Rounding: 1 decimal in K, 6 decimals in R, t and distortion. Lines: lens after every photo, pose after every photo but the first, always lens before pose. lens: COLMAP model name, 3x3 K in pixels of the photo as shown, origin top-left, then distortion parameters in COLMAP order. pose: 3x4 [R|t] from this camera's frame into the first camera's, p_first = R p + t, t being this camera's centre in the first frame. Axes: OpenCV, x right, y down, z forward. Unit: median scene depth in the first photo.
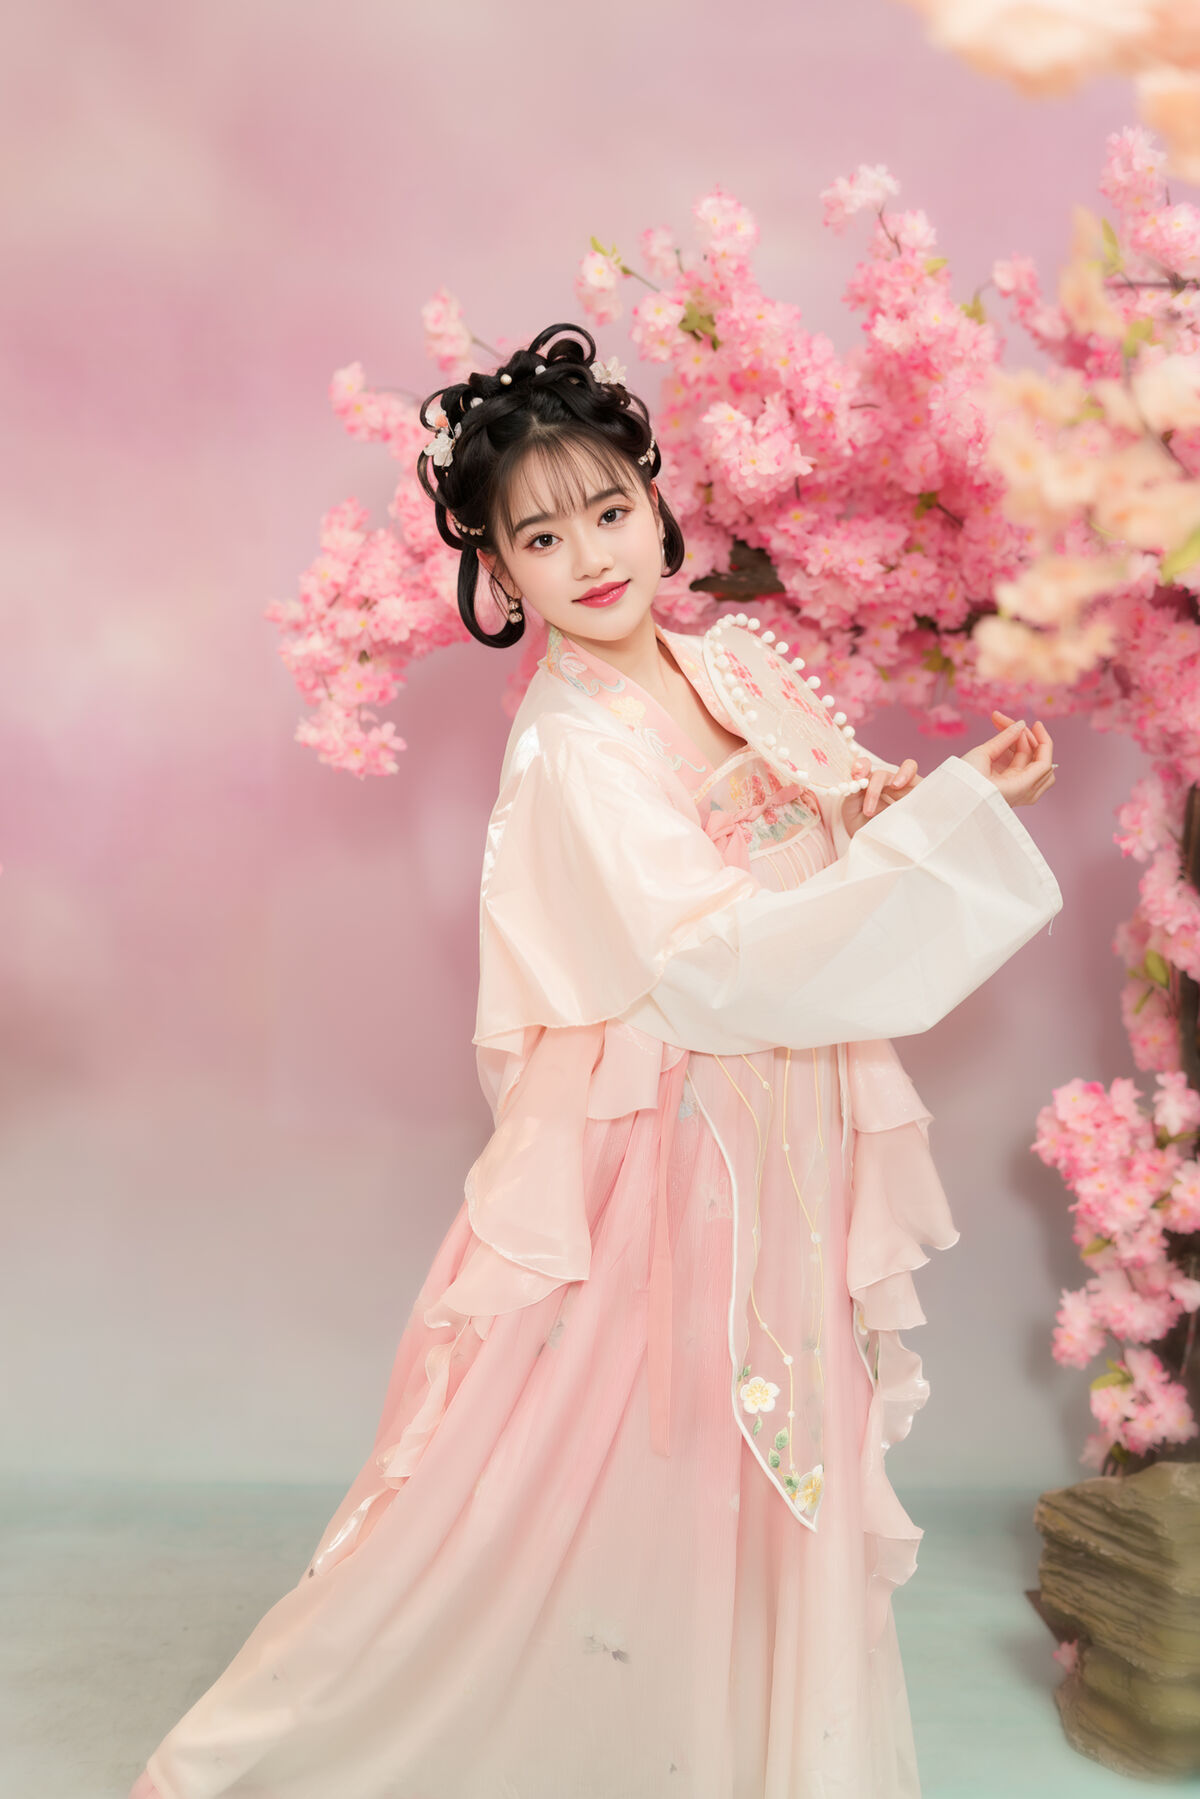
lens RADIAL K [[2660.6, 0, 597.9], [0, 2660.6, 925.1], [0, 0, 1]] dist [-0.012258, -0.021800]
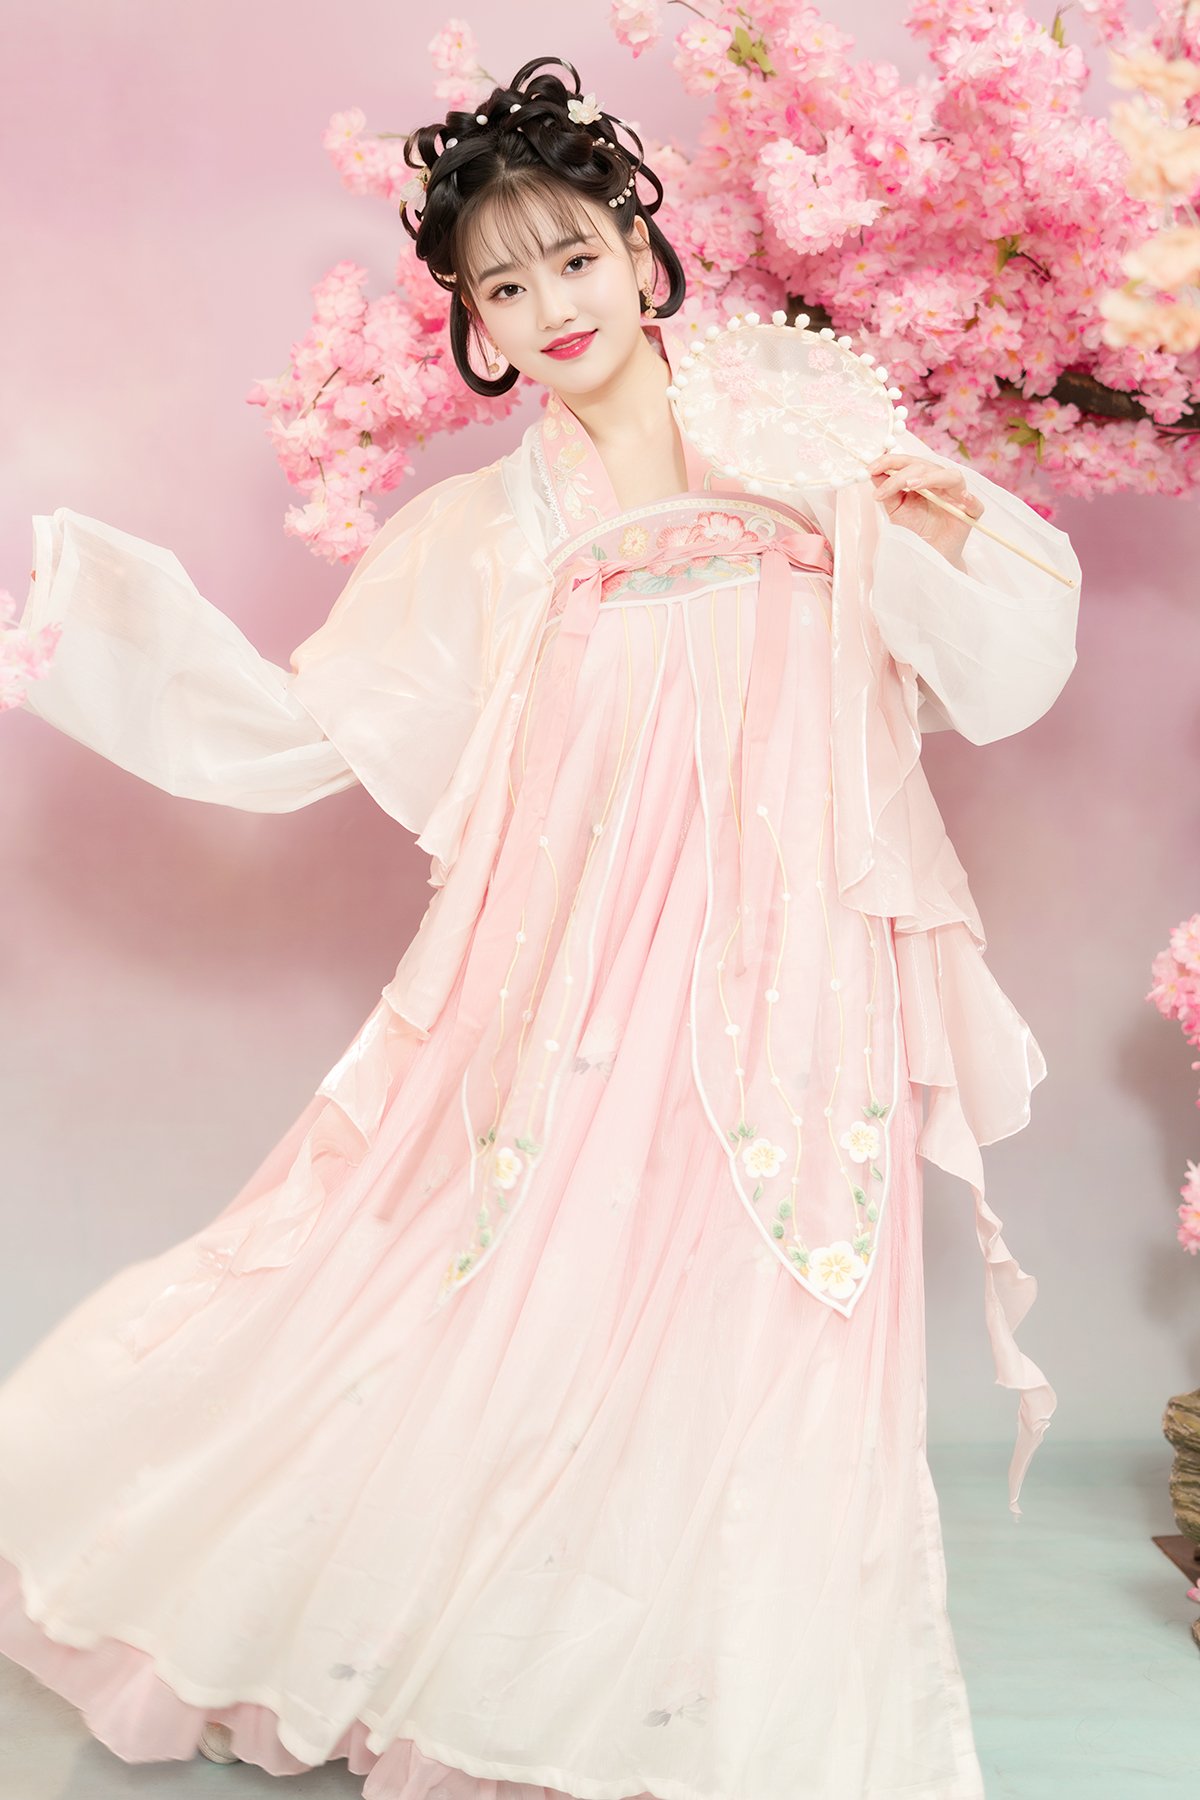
lens RADIAL K [[3711.6, 0, 515.6], [0, 3711.6, 740.2], [0, 0, 1]] dist [-0.033320, 0.080540]
pose [[0.999817, -0.018840, 0.003338, -0.046254], [0.018995, 0.998292, -0.055251, 0.067302], [-0.002292, 0.055305, 0.998467, -0.214057]]
